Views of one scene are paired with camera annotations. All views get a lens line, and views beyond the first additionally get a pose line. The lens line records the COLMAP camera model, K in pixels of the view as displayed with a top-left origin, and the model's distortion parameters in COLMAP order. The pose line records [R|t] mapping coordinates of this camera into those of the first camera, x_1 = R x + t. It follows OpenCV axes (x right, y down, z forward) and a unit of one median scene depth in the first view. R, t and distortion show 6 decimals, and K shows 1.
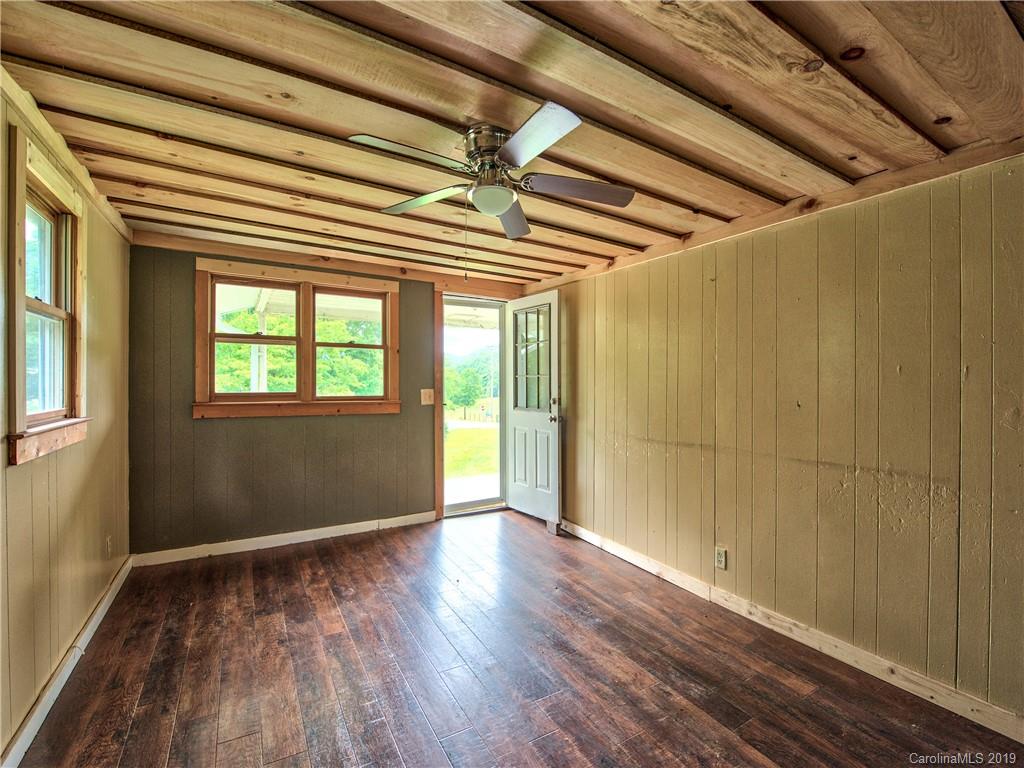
lens RADIAL K [[459.8, 0, 512.0], [0, 459.8, 384.0], [0, 0, 1]] dist [-0.002932, -0.000455]
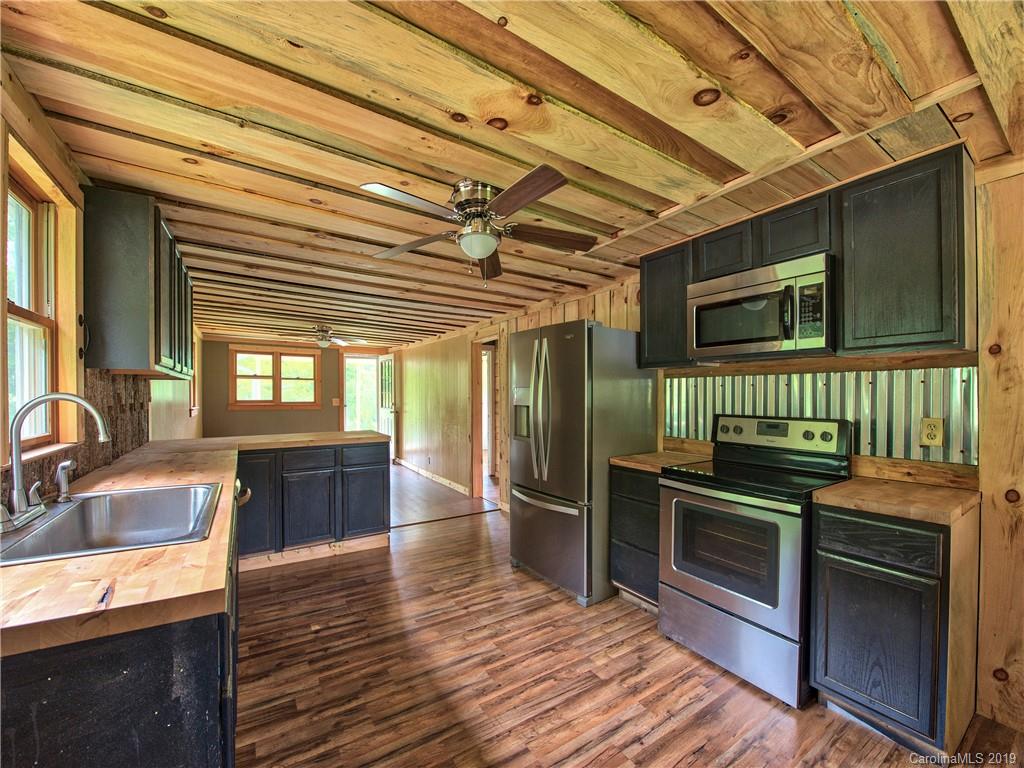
lens RADIAL K [[408.2, 0, 513.0], [0, 408.2, 397.4], [0, 0, 1]] dist [-0.016960, -0.000260]
pose [[0.999469, -0.001152, 0.032572, 0.673424], [0.001087, 0.999997, 0.001995, 0.003406], [-0.032575, -0.001958, 0.999467, -1.077333]]
